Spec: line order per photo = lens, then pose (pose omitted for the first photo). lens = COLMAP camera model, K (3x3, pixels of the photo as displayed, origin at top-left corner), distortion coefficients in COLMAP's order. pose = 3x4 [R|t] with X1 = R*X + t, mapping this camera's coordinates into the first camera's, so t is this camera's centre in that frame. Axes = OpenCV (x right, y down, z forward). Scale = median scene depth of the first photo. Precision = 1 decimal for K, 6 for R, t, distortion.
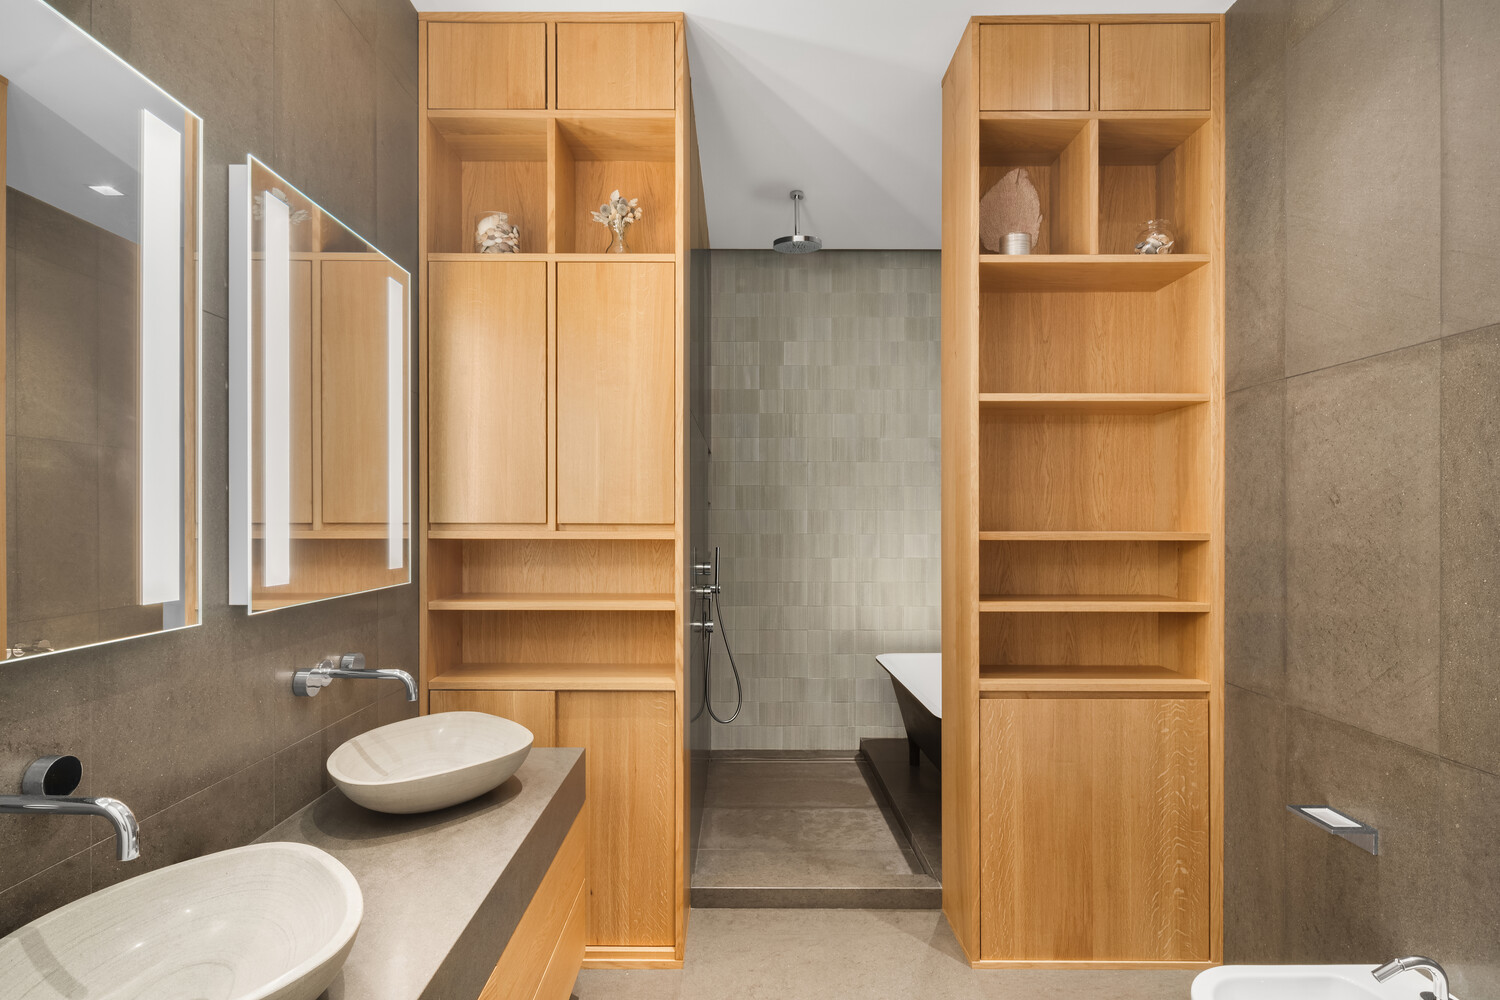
lens RADIAL K [[754.2, 0, 745.3], [0, 754.2, 502.9], [0, 0, 1]] dist [0.016580, 0.000056]
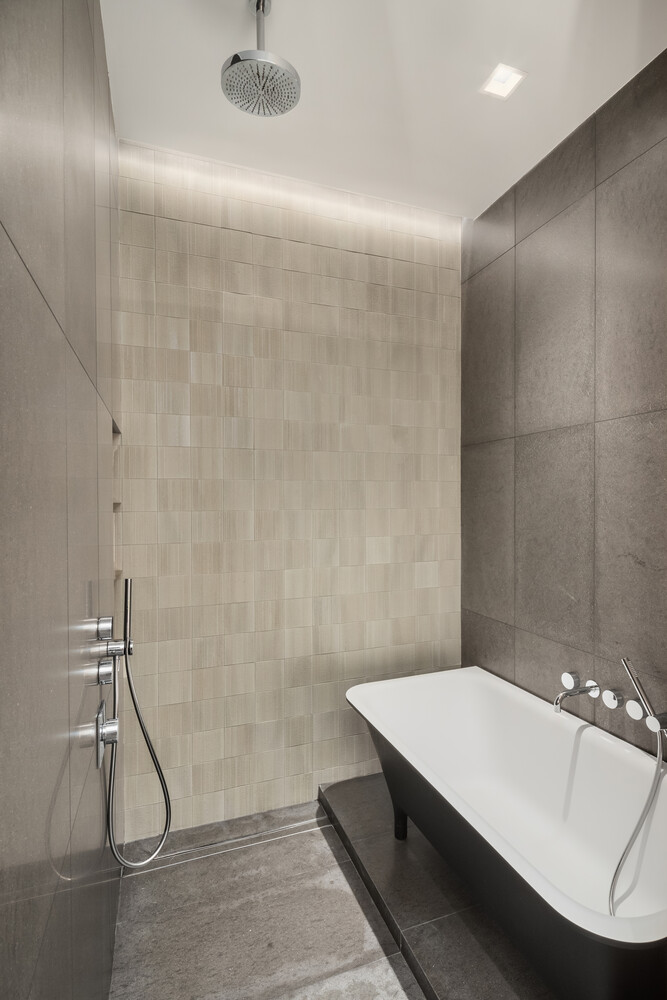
lens RADIAL K [[502.8, 0, 326.2], [0, 502.8, 502.3], [0, 0, 1]] dist [0.016580, 0.000056]
pose [[0.952484, -0.008617, 0.304468, -0.005985], [0.005408, 0.999921, 0.011381, -0.004765], [-0.304542, -0.009193, 0.952455, 0.475417]]
